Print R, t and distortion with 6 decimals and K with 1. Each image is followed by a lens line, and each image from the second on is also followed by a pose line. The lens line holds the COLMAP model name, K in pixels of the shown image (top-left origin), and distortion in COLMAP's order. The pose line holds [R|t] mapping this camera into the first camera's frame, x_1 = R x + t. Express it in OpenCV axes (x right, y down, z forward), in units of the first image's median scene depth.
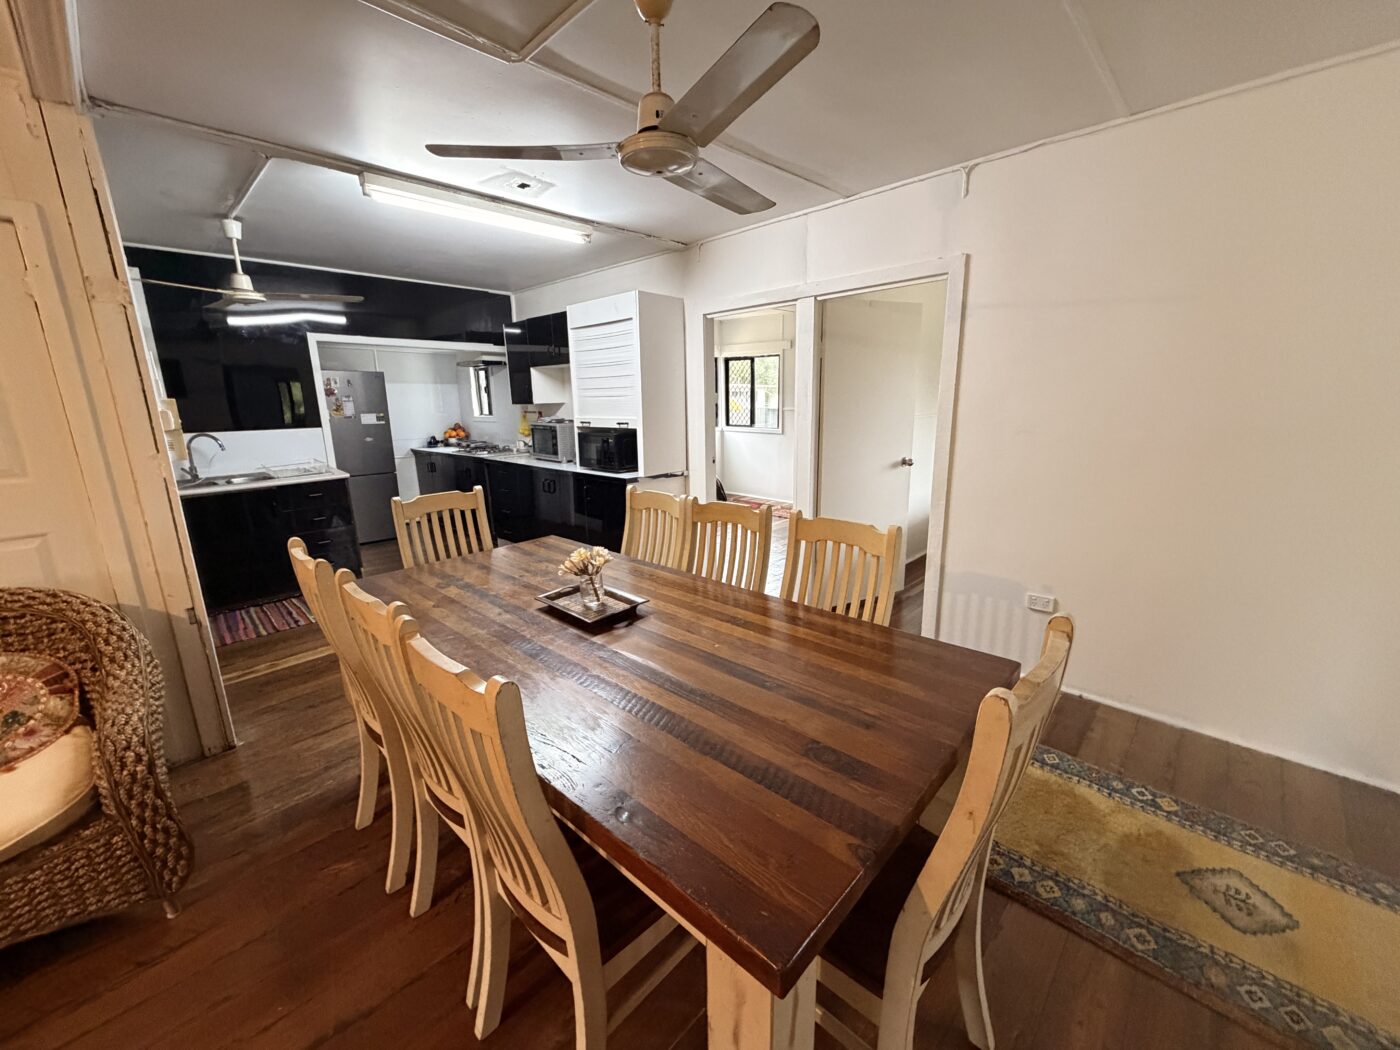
lens RADIAL K [[559.4, 0, 698.2], [0, 559.4, 523.9], [0, 0, 1]] dist [-0.001445, -0.000065]
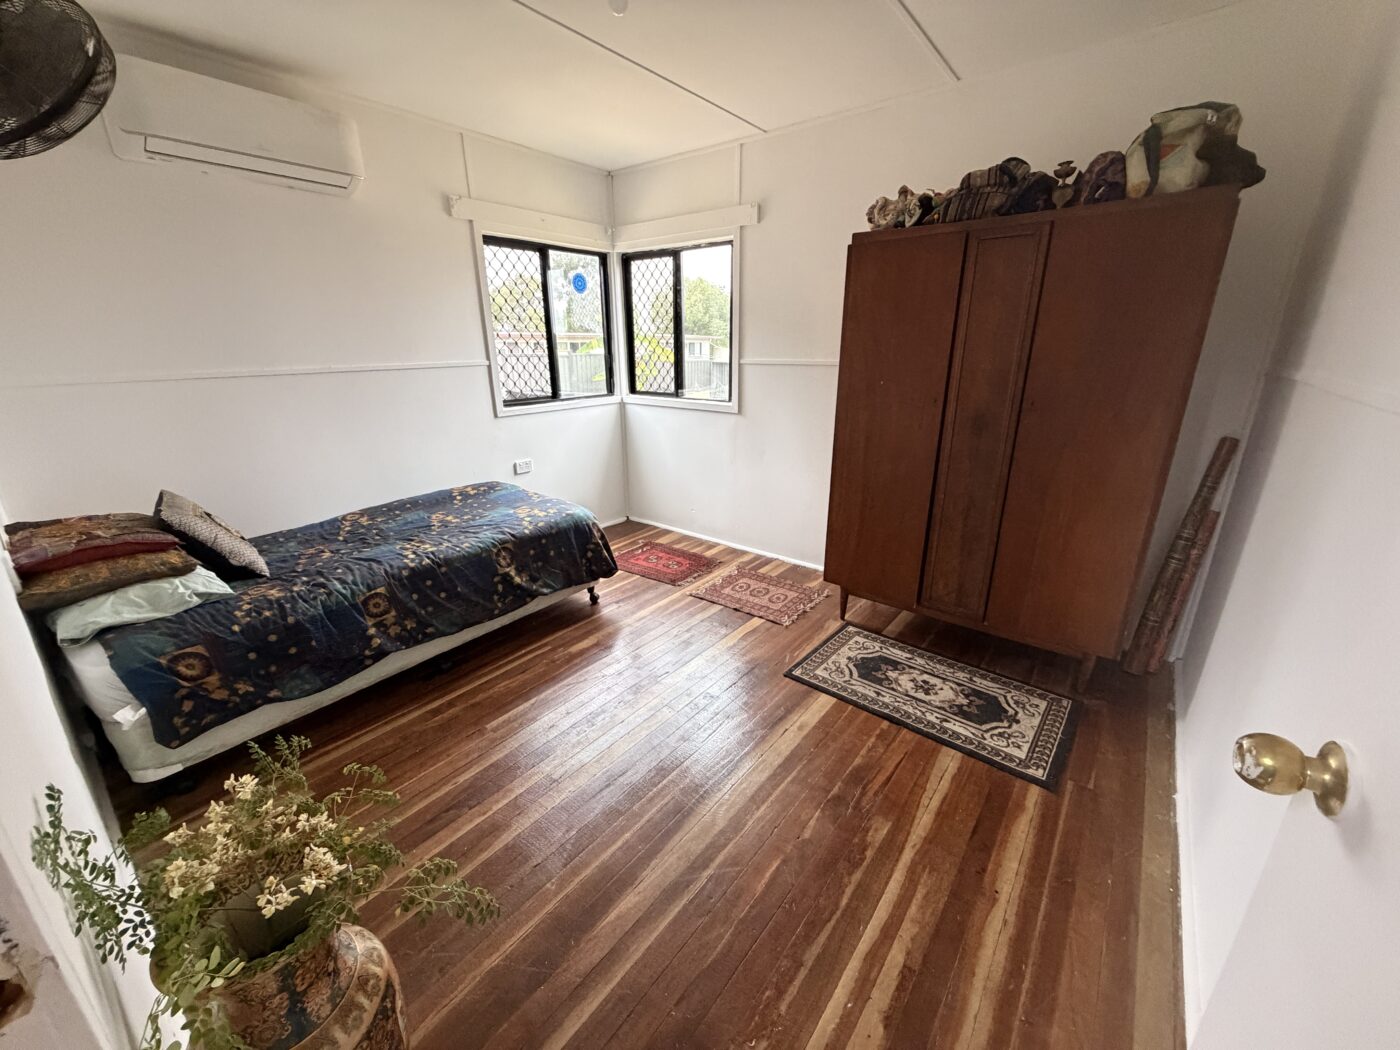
lens RADIAL K [[559.4, 0, 700.1], [0, 559.4, 528.1], [0, 0, 1]] dist [-0.001445, -0.000065]
pose [[0.994973, -0.018178, 0.098475, 0.064369], [0.009499, 0.996084, 0.087901, -0.099890], [-0.099687, -0.086524, 0.991250, 0.489408]]
